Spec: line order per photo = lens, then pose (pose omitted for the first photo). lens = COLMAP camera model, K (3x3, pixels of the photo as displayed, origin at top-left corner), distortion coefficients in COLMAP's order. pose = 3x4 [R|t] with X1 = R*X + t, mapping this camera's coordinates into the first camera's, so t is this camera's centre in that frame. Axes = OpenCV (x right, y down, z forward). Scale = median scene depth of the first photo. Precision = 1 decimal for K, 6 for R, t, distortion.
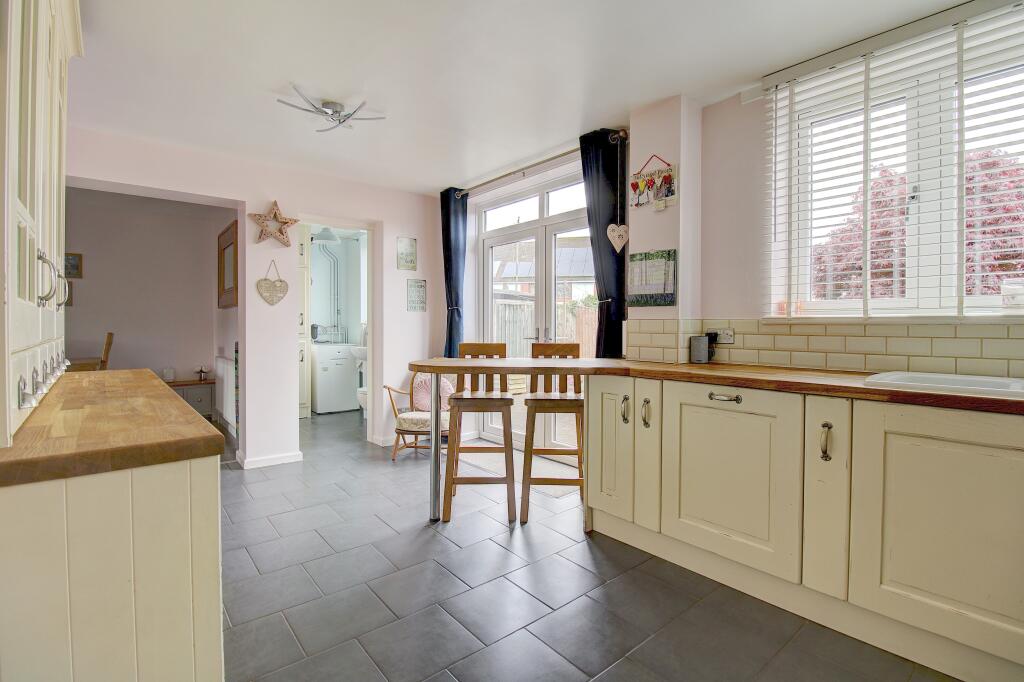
lens RADIAL K [[477.3, 0, 516.7], [0, 477.3, 330.1], [0, 0, 1]] dist [-0.017358, -0.000001]
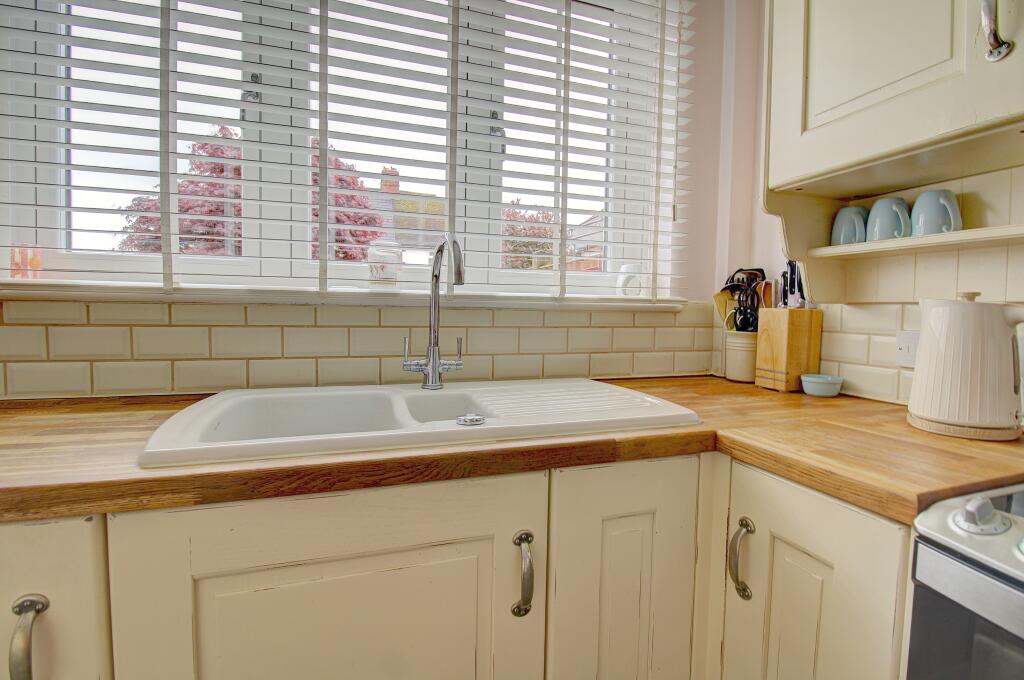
lens RADIAL K [[477.3, 0, 514.7], [0, 477.3, 337.4], [0, 0, 1]] dist [-0.017358, -0.000001]
pose [[0.370861, -0.050561, 0.927311, 0.406370], [-0.012449, 0.998157, 0.059402, -0.009664], [-0.928605, -0.033574, 0.369548, 0.473828]]
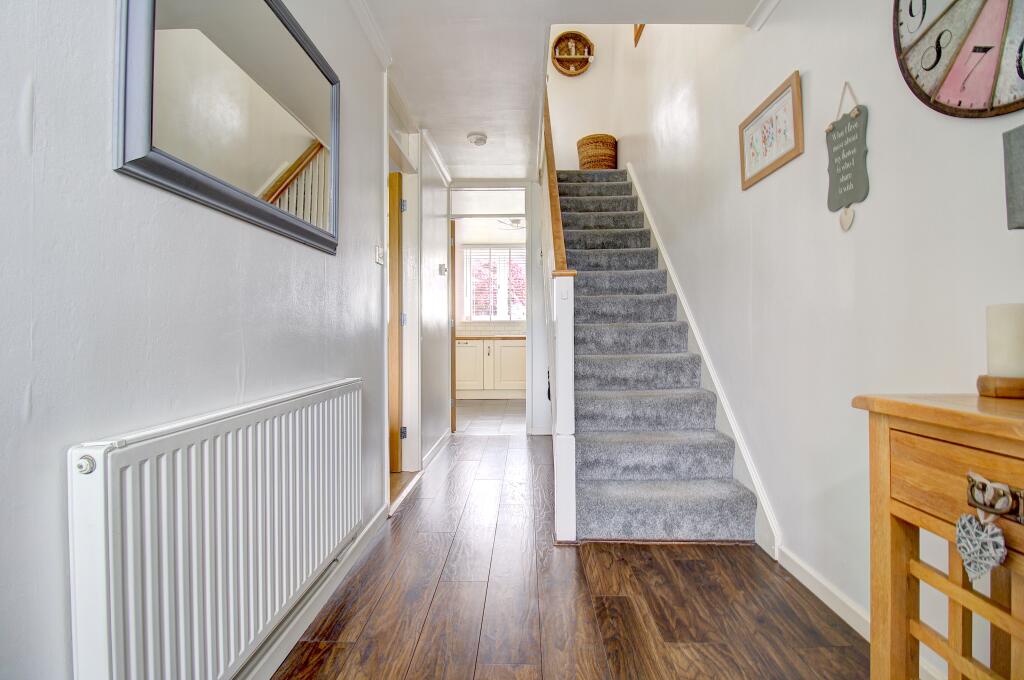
lens RADIAL K [[477.3, 0, 512.9], [0, 477.3, 337.3], [0, 0, 1]] dist [-0.017358, -0.000001]
pose [[0.664754, -0.008461, 0.747014, -1.899057], [0.009489, 0.999951, 0.002882, 0.091776], [-0.747002, 0.005172, 0.664802, -1.573063]]
